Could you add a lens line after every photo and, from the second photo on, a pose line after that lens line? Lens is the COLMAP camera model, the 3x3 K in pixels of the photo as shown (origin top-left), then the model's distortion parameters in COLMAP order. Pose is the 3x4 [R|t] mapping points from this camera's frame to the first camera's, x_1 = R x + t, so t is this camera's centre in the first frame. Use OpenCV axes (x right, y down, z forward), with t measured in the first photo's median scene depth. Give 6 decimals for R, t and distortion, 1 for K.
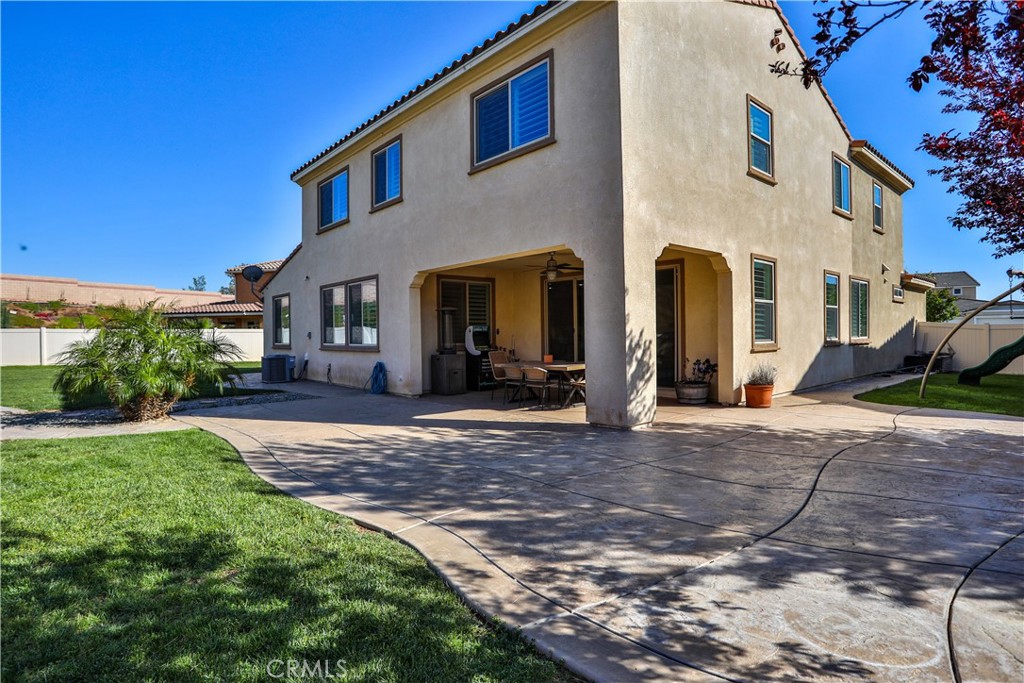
lens RADIAL K [[535.5, 0, 514.7], [0, 535.5, 339.5], [0, 0, 1]] dist [-0.037545, 0.009748]
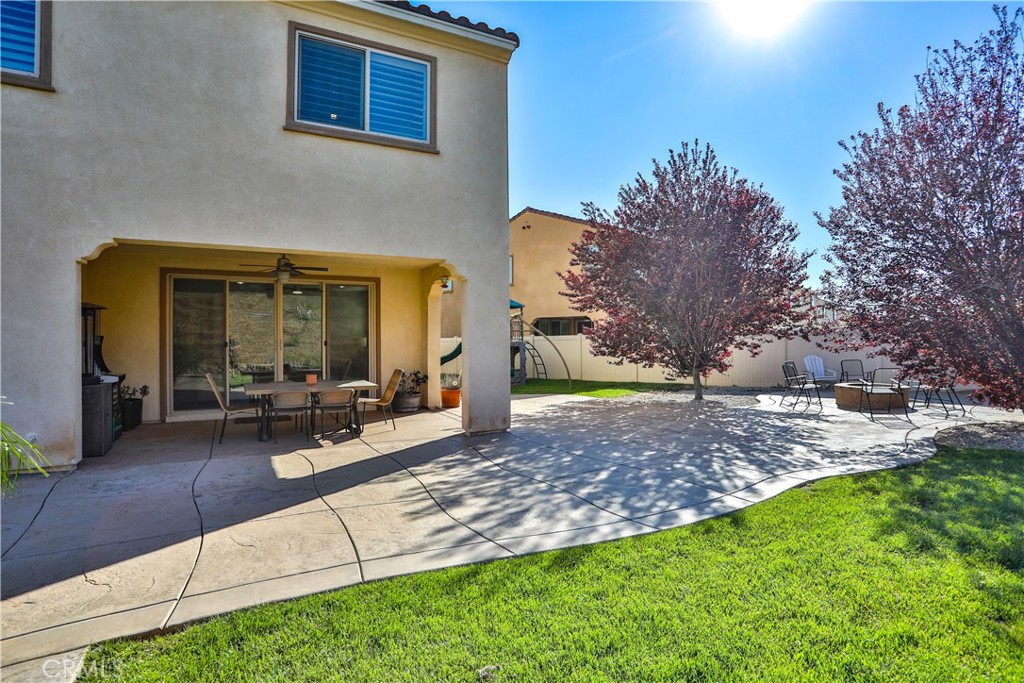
lens RADIAL K [[535.5, 0, 502.5], [0, 535.5, 338.1], [0, 0, 1]] dist [-0.037545, 0.009748]
pose [[0.242384, 0.013315, 0.970089, -0.712436], [0.007182, 0.999854, -0.015518, -0.012858], [-0.970154, 0.010729, 0.242253, 0.550688]]
